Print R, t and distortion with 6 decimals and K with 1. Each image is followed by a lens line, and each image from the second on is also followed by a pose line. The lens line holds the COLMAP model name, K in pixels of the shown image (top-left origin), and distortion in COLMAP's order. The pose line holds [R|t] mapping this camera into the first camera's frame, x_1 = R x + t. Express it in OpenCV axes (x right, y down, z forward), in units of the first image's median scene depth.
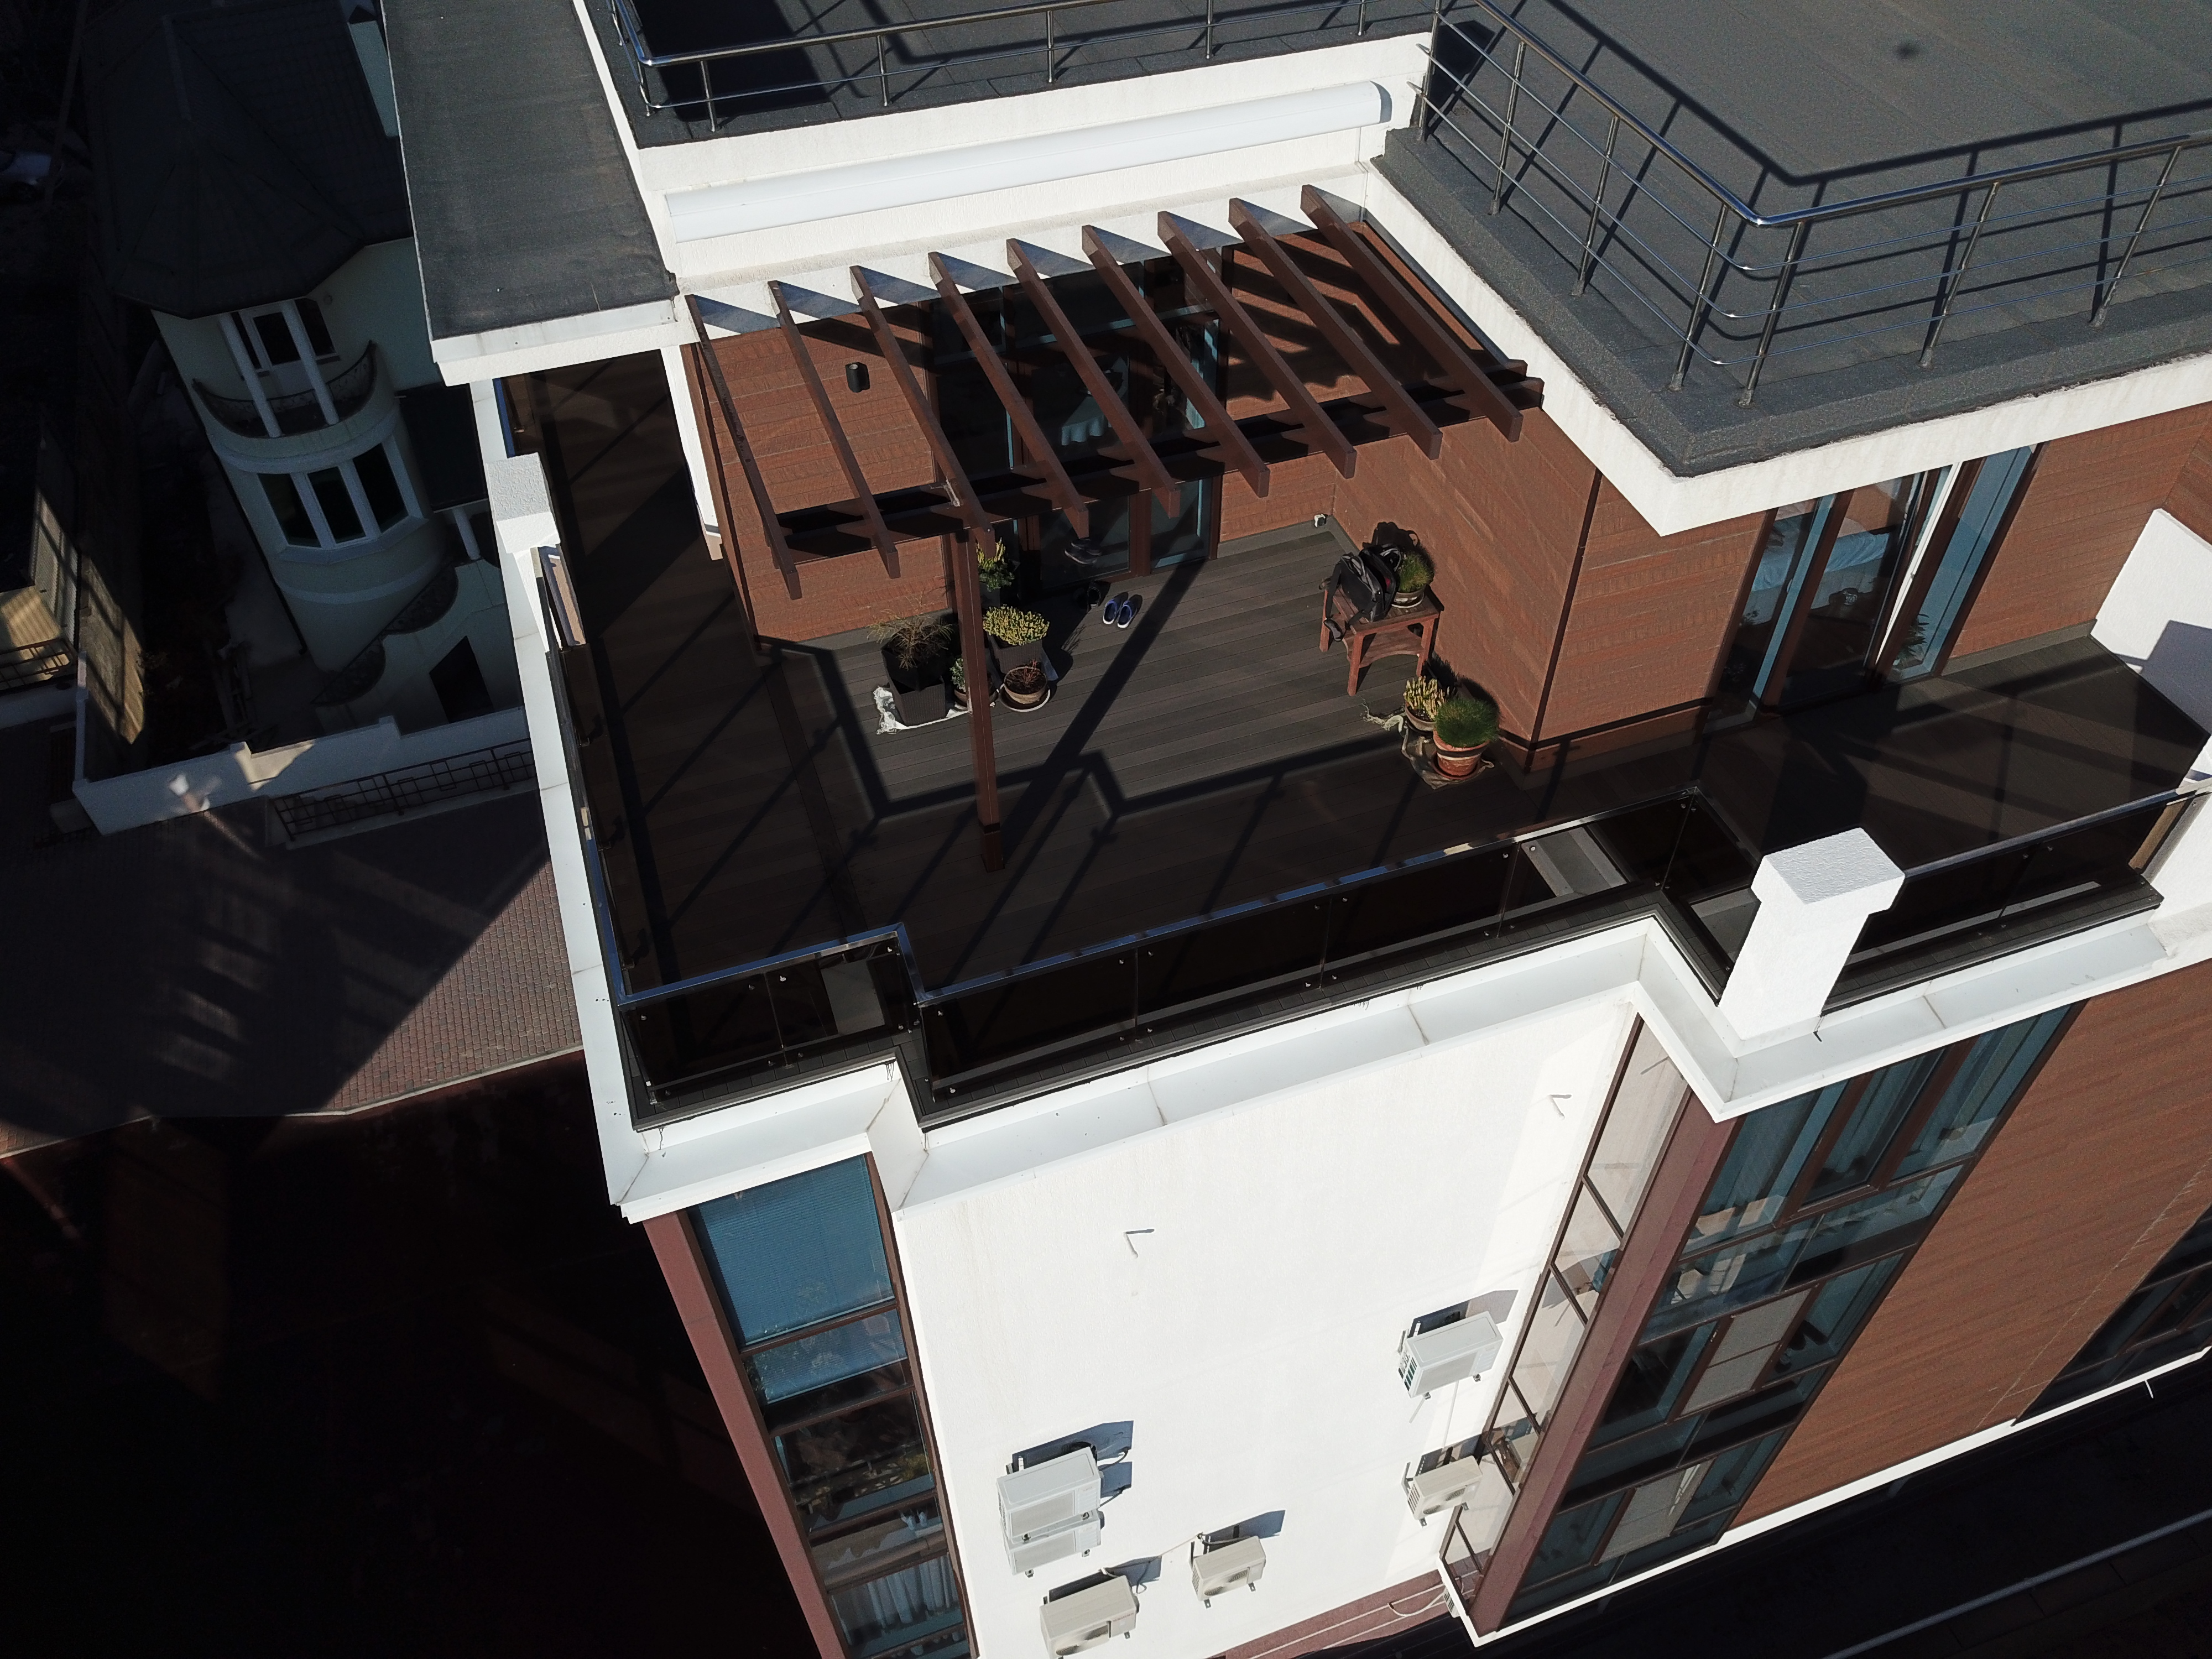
lens RADIAL K [[1668.3, 0, 1106.0], [0, 1668.3, 829.5], [0, 0, 1]] dist [0.037465, -0.034188]
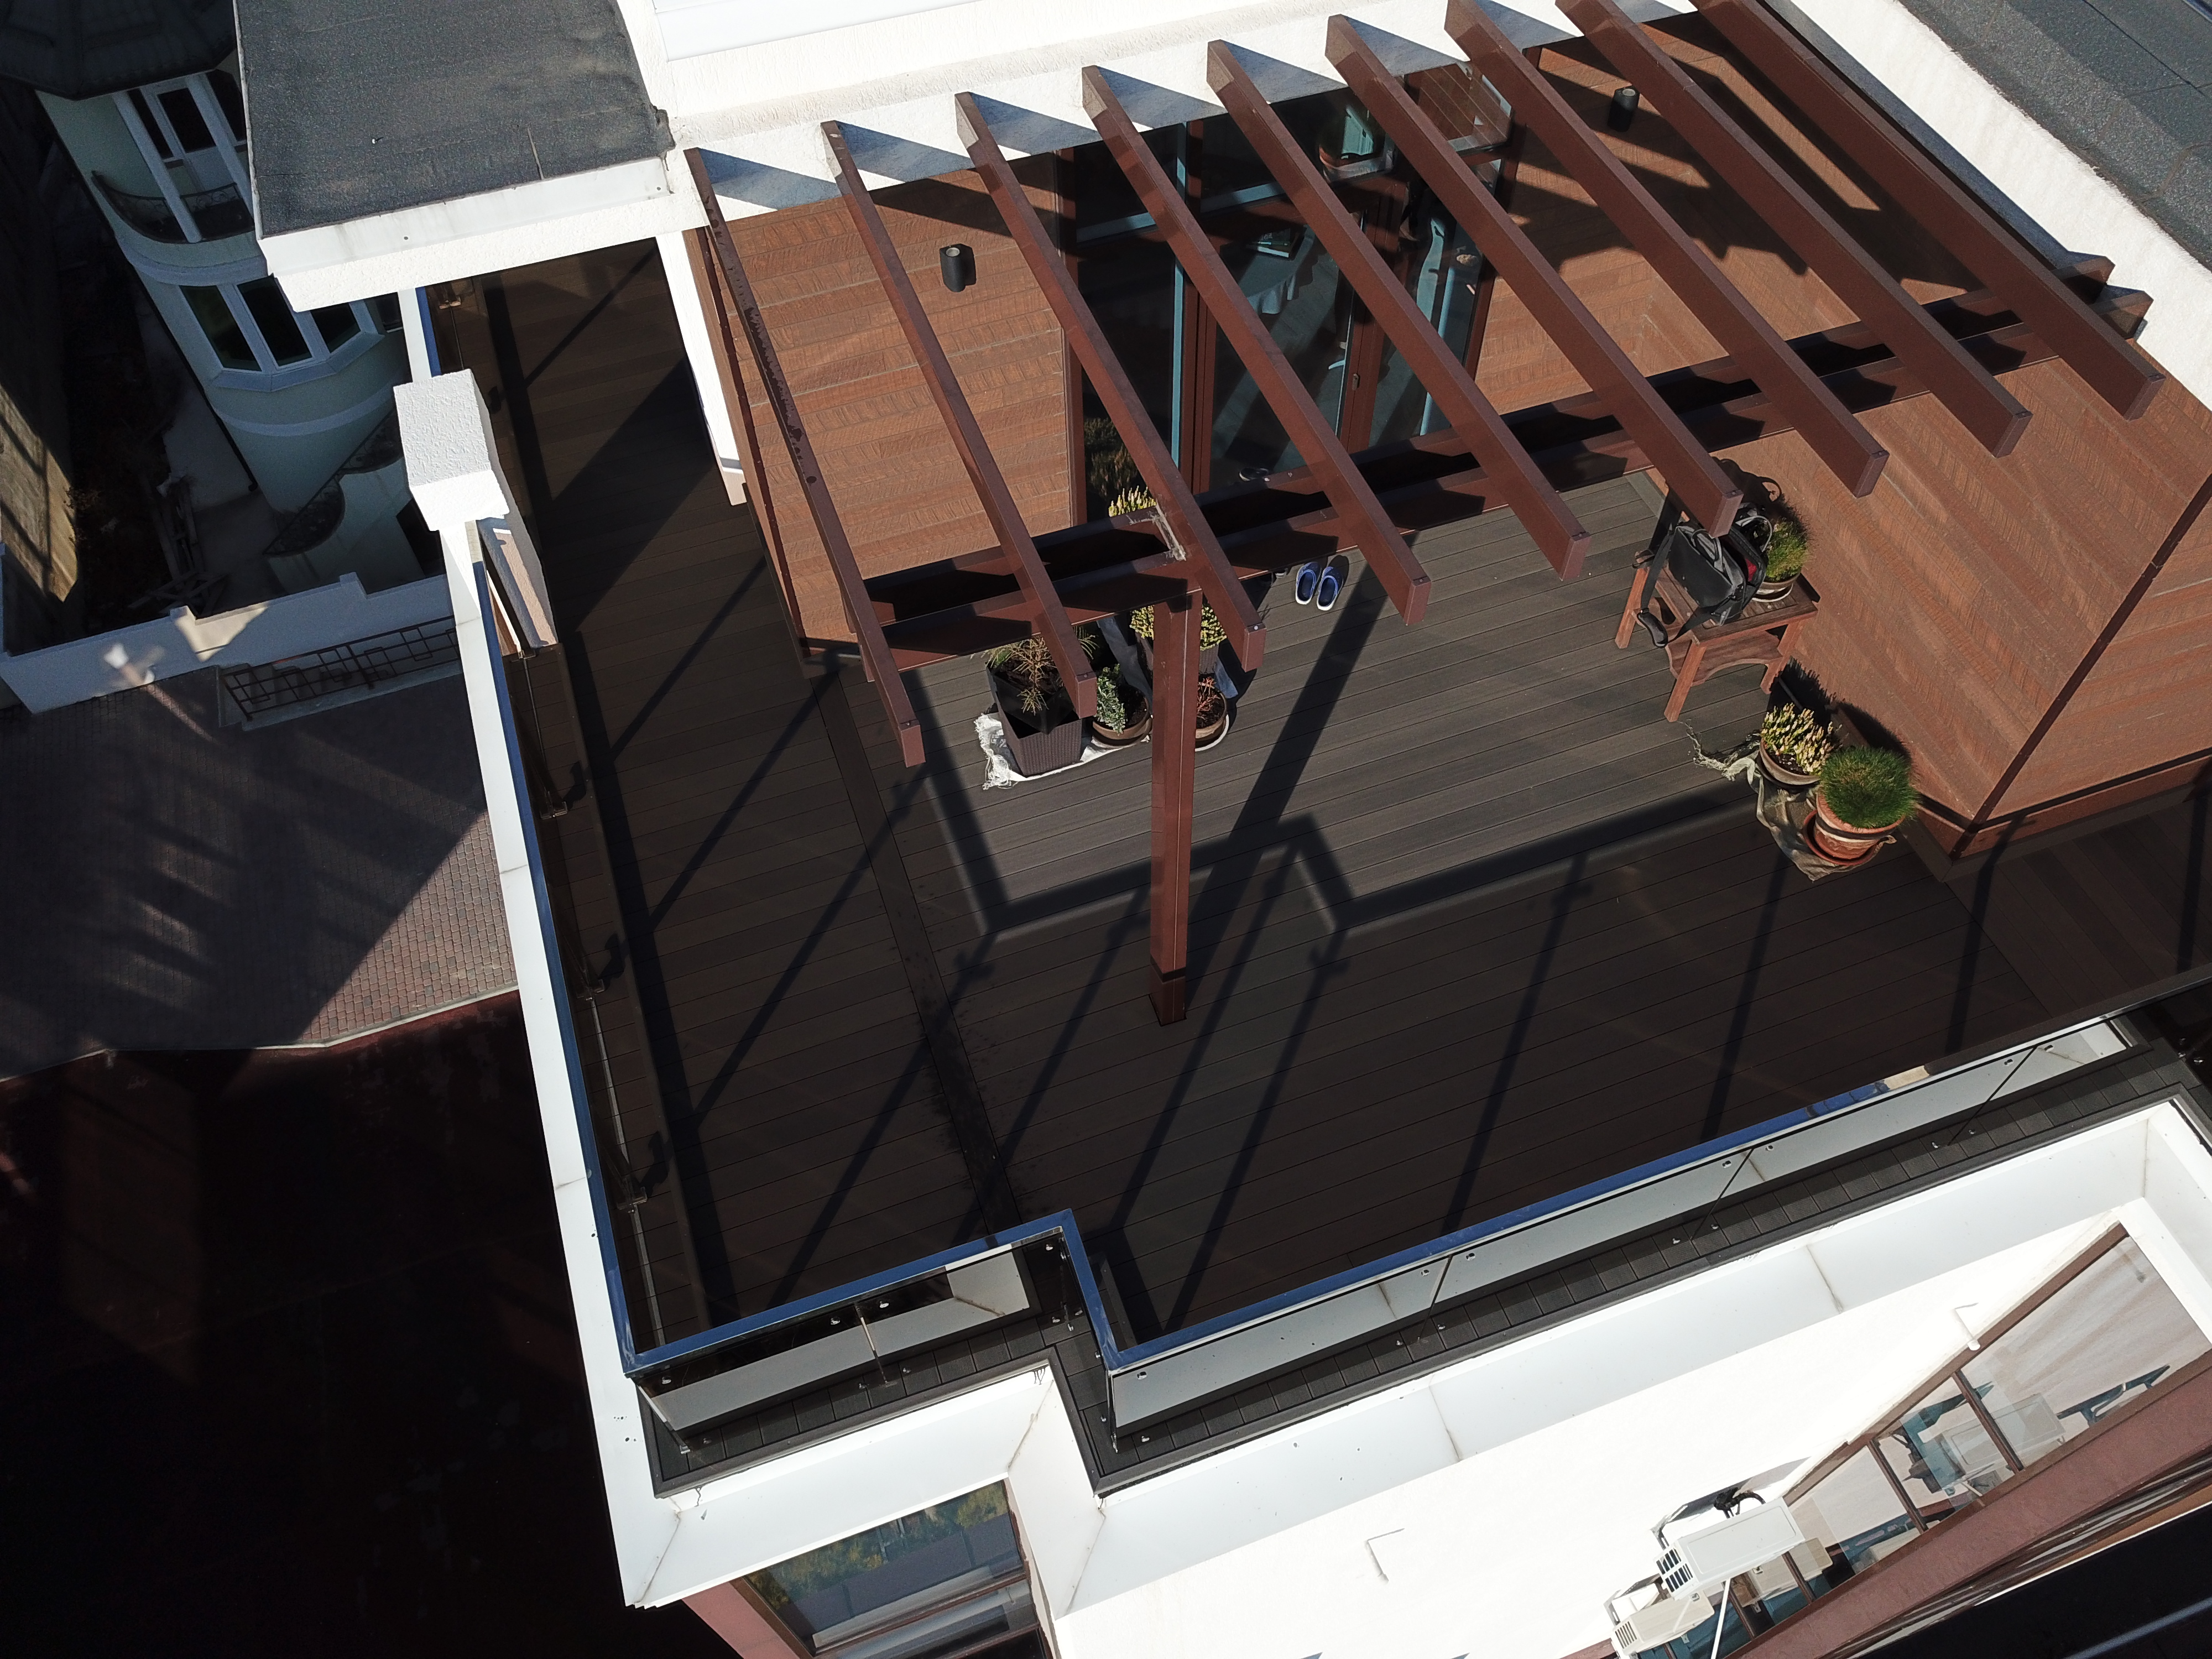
lens RADIAL K [[1668.3, 0, 1106.0], [0, 1668.3, 829.5], [0, 0, 1]] dist [0.037465, -0.034188]
pose [[0.999980, -0.004415, -0.004637, -0.083202], [0.004993, 0.991079, 0.133185, -0.131904], [0.004008, -0.133206, 0.991080, 0.314441]]
